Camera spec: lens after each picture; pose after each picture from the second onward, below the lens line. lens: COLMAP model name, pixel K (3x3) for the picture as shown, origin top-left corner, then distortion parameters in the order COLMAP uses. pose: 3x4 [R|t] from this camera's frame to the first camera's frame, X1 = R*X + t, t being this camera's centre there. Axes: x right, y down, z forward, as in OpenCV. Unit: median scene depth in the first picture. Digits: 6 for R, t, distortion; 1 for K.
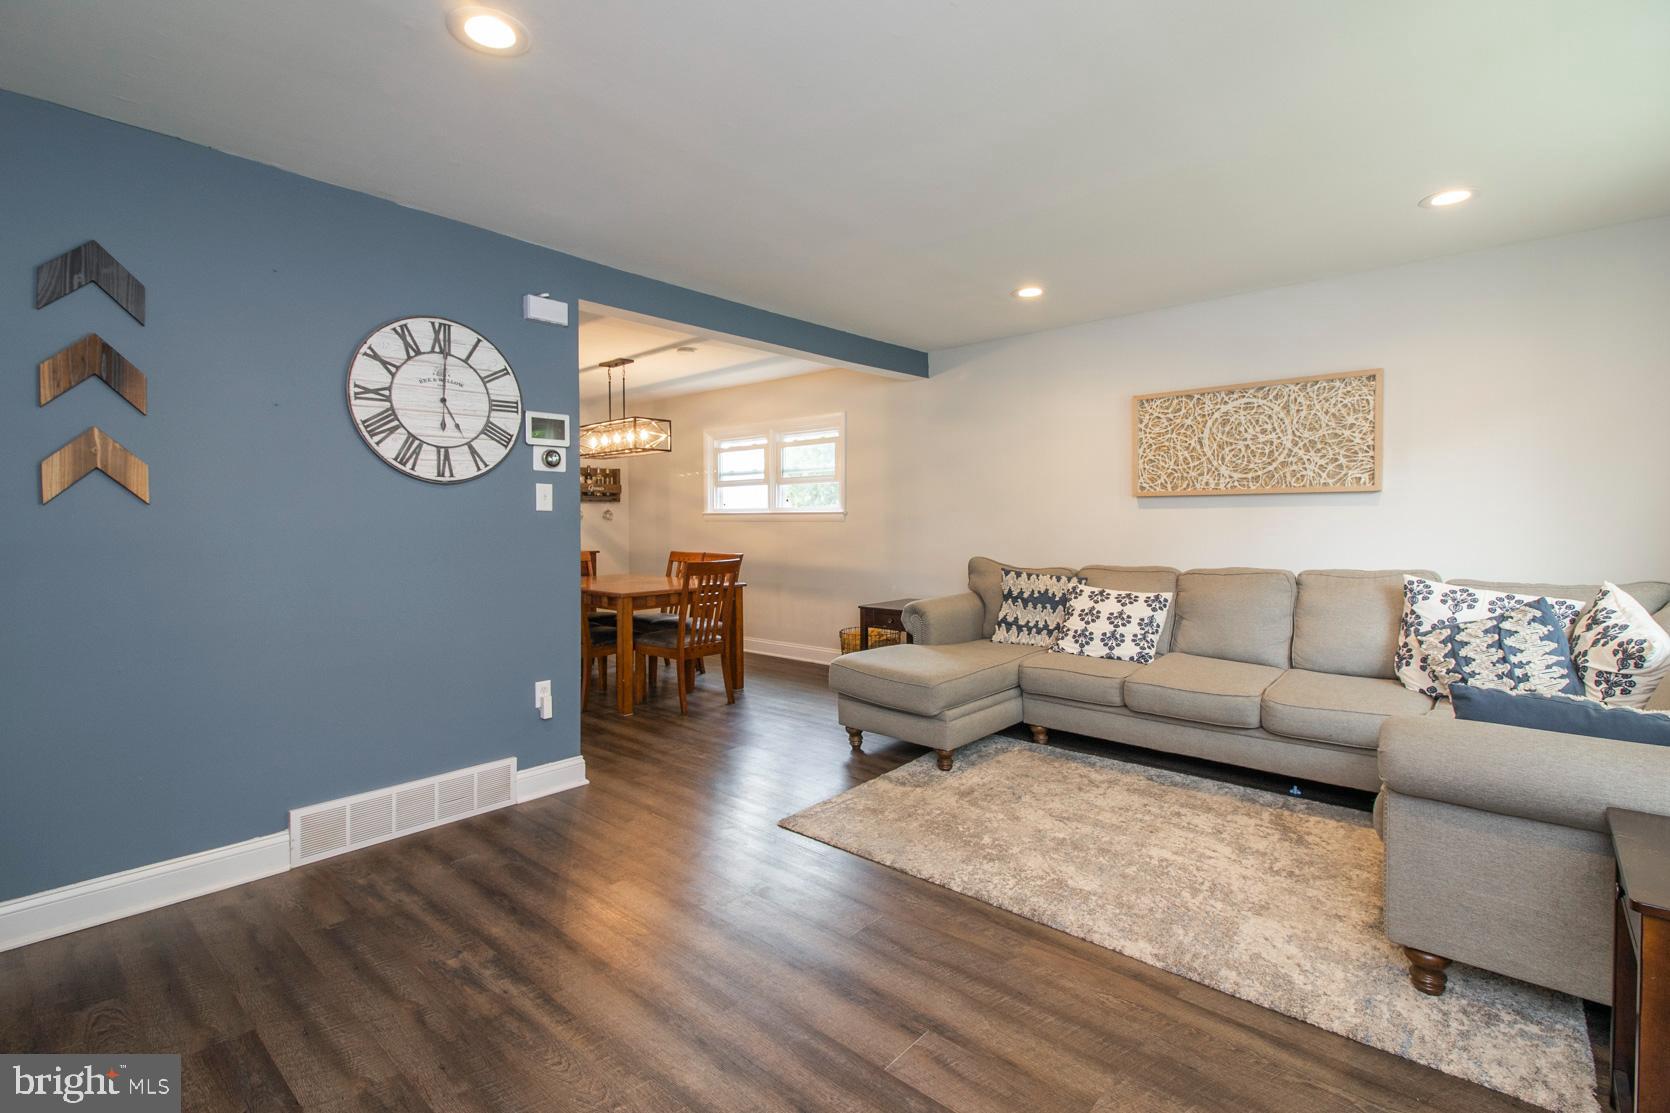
lens RADIAL K [[763.1, 0, 834.7], [0, 763.1, 534.0], [0, 0, 1]] dist [0.027637, -0.000442]
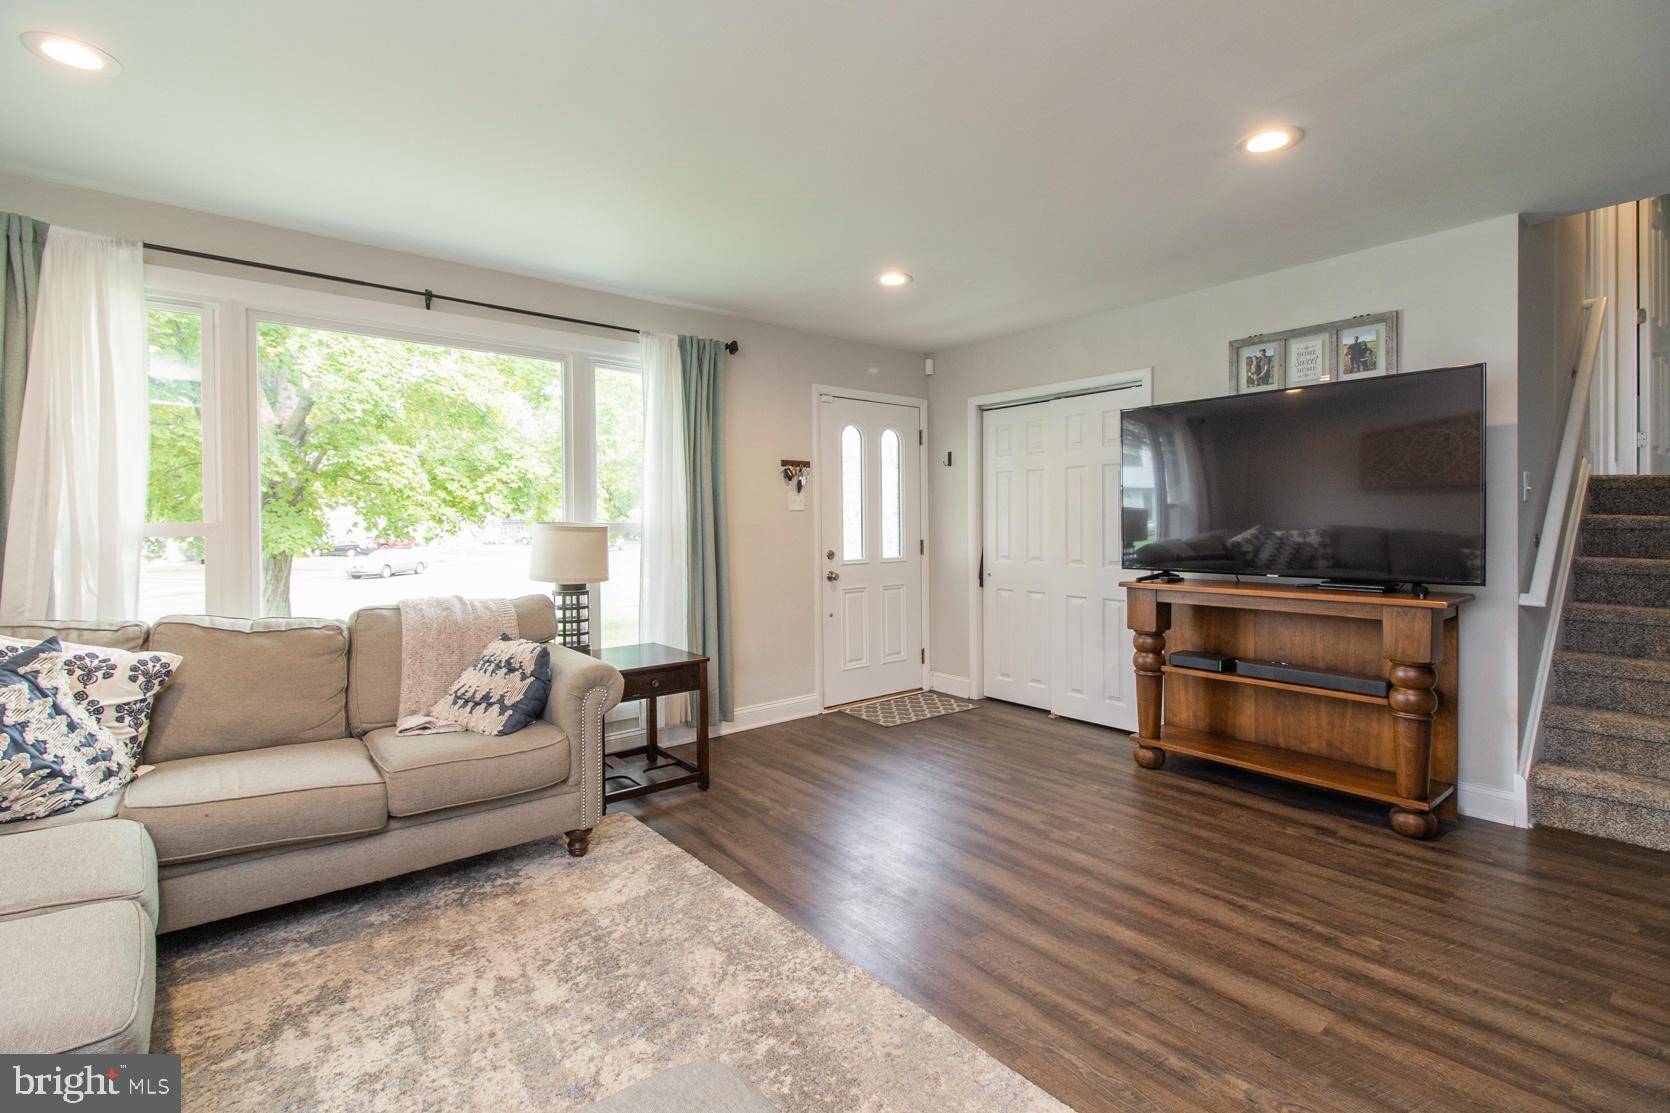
lens RADIAL K [[763.1, 0, 834.7], [0, 763.1, 534.0], [0, 0, 1]] dist [0.027637, -0.000442]
pose [[-0.985372, 0.005245, 0.170336, 0.037146], [0.011084, 0.999382, 0.033347, -0.036946], [-0.170056, 0.034748, -0.984822, 1.747157]]
